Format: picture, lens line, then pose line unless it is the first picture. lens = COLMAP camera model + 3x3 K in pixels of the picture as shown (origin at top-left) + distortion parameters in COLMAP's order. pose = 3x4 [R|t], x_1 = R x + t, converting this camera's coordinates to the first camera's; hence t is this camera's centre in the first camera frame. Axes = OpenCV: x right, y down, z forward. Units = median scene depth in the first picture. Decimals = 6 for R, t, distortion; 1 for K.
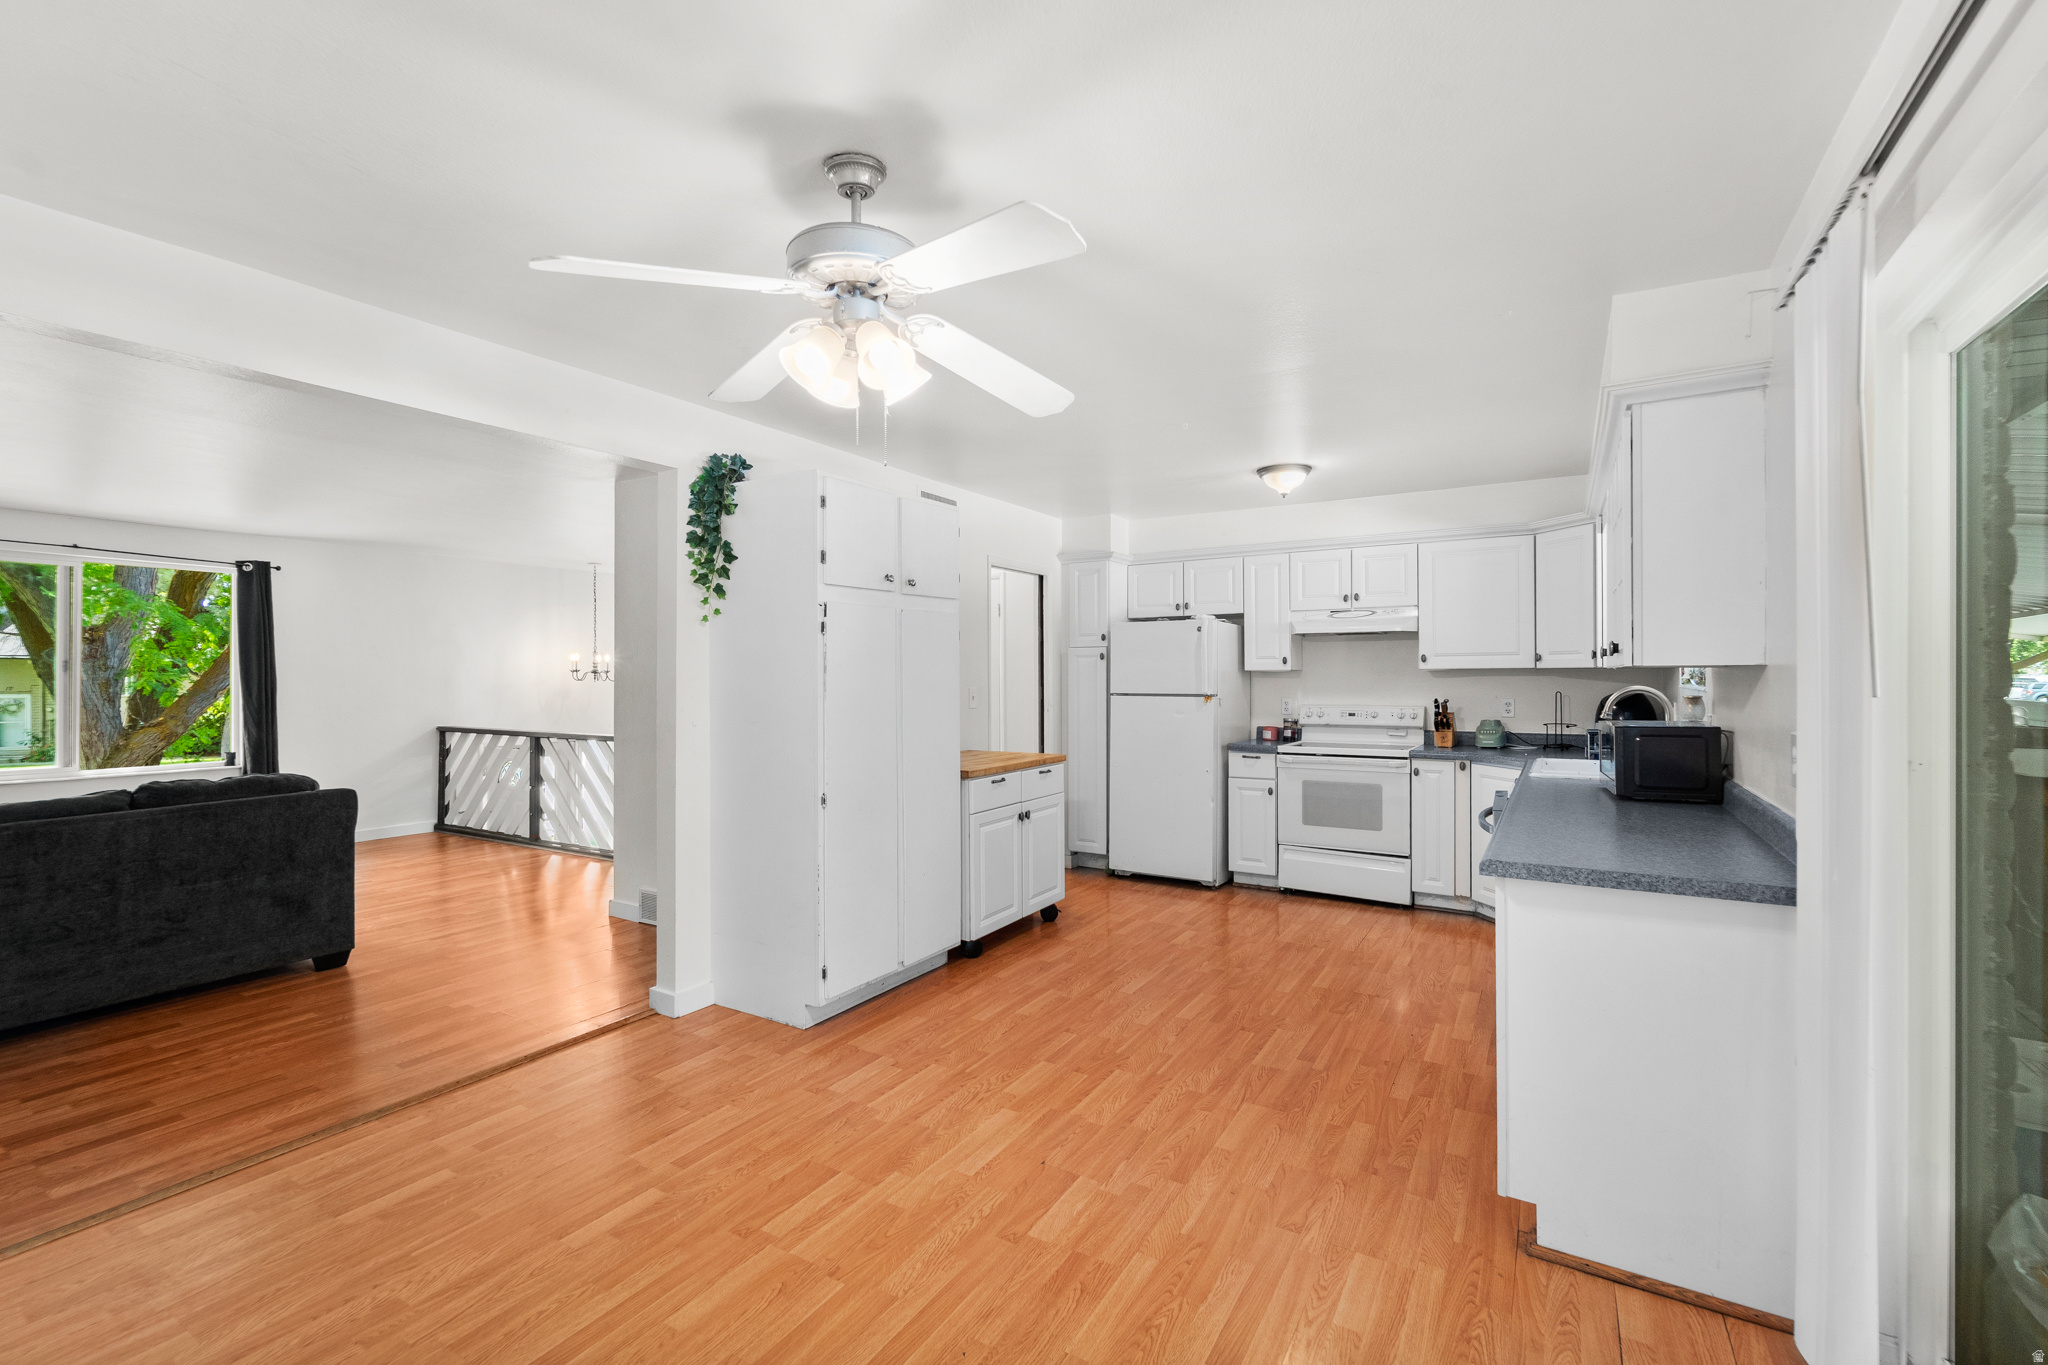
lens RADIAL K [[889.4, 0, 1011.7], [0, 889.4, 679.6], [0, 0, 1]] dist [0.000281, -0.000211]
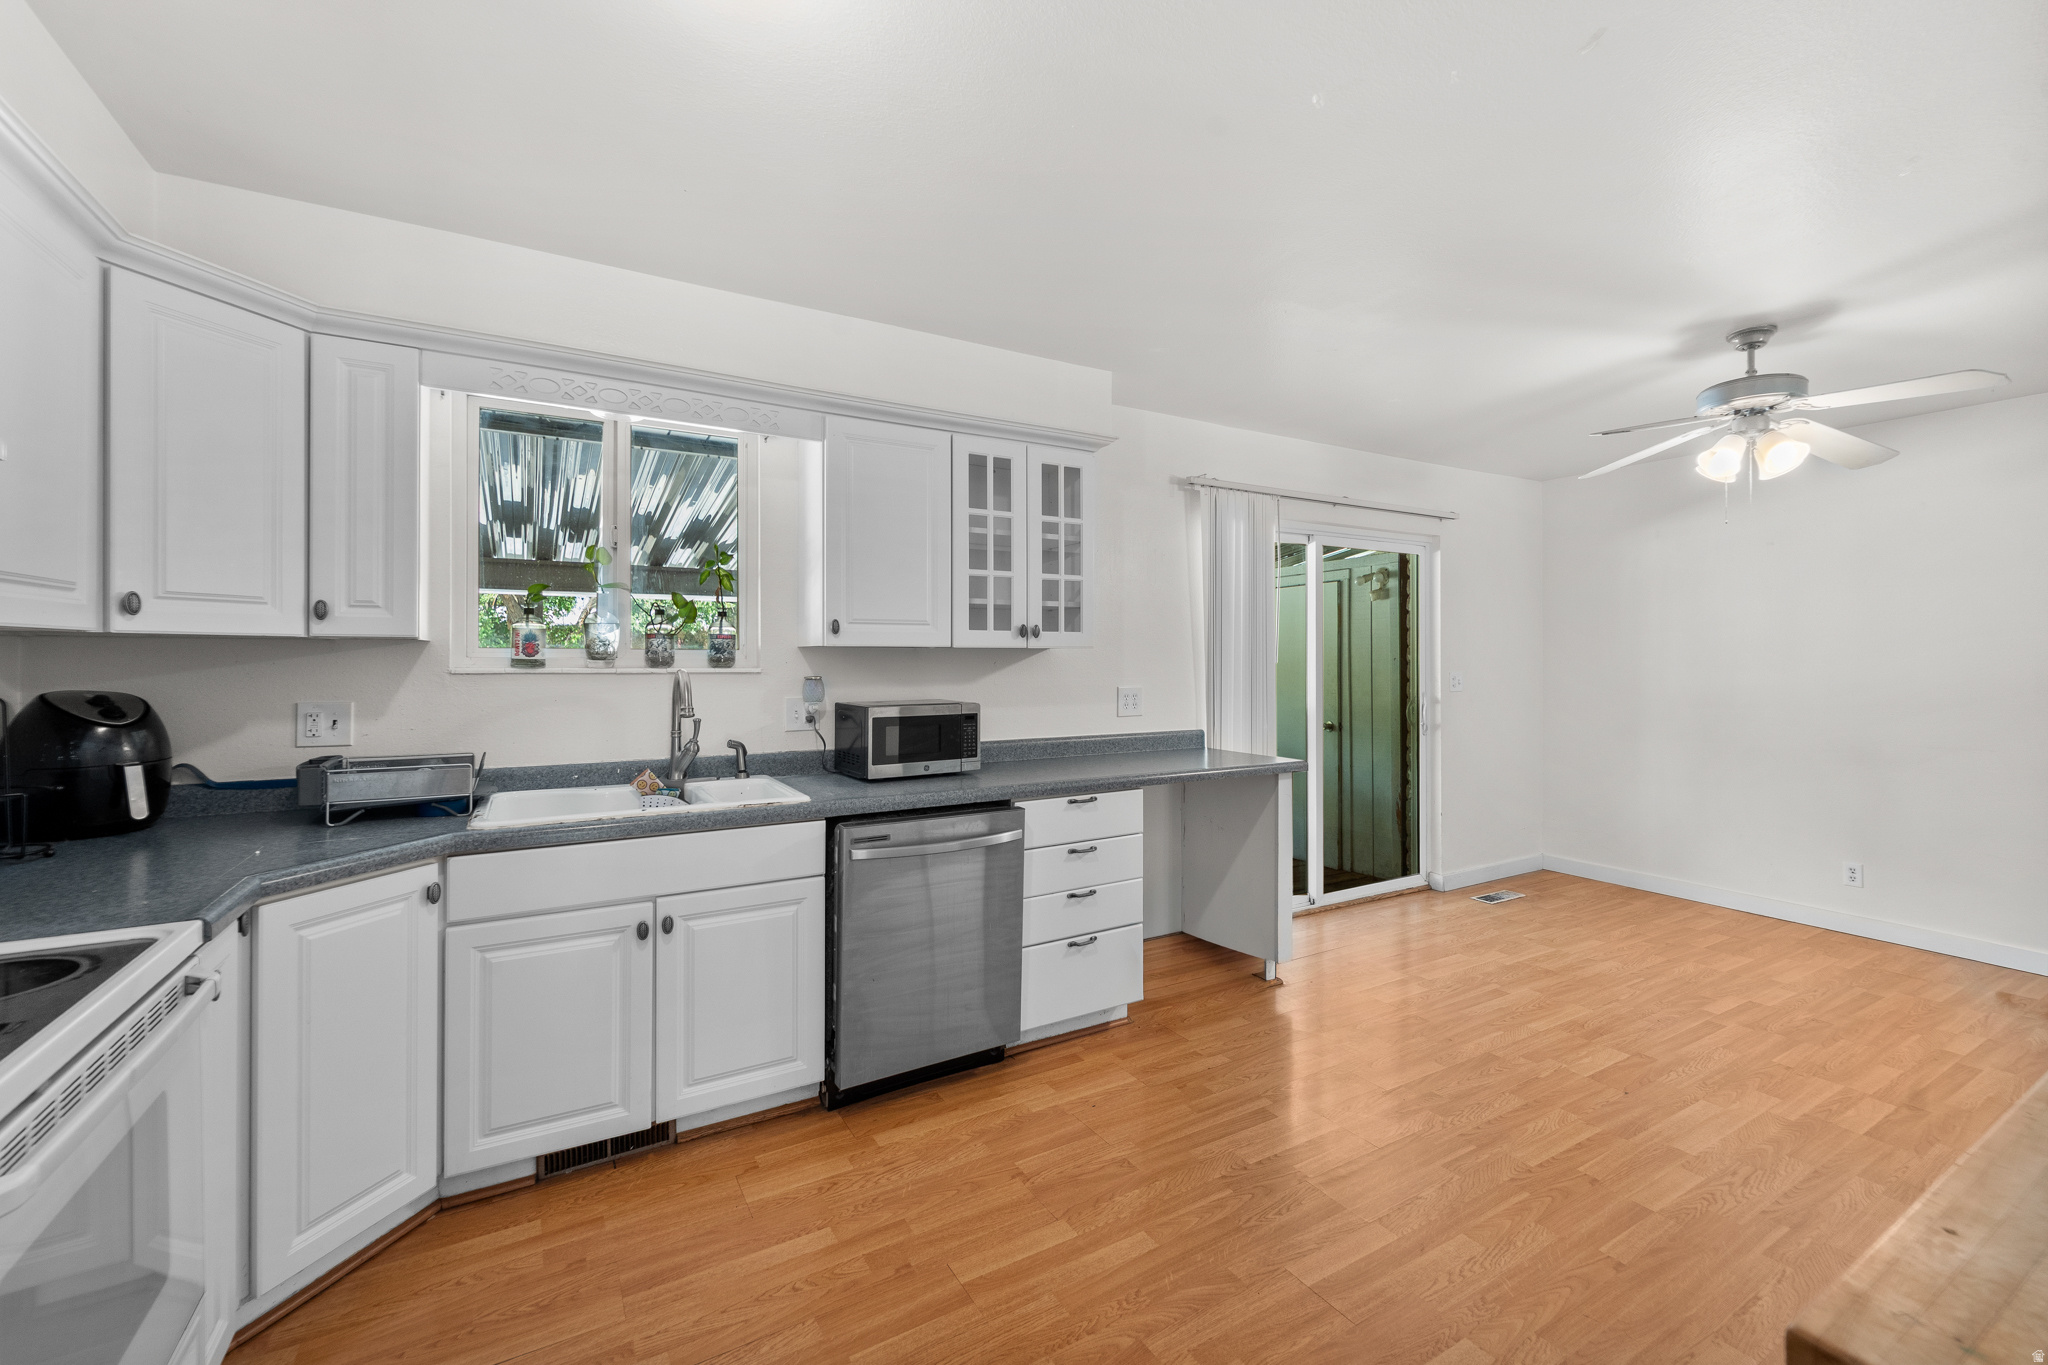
lens RADIAL K [[865.3, 0, 1023.8], [0, 865.3, 654.8], [0, 0, 1]] dist [0.002843, -0.000140]
pose [[-0.884140, 0.003699, 0.467208, 0.096142], [0.003598, 0.999993, -0.001109, -0.002030], [-0.467209, 0.000700, -0.884147, 1.153055]]
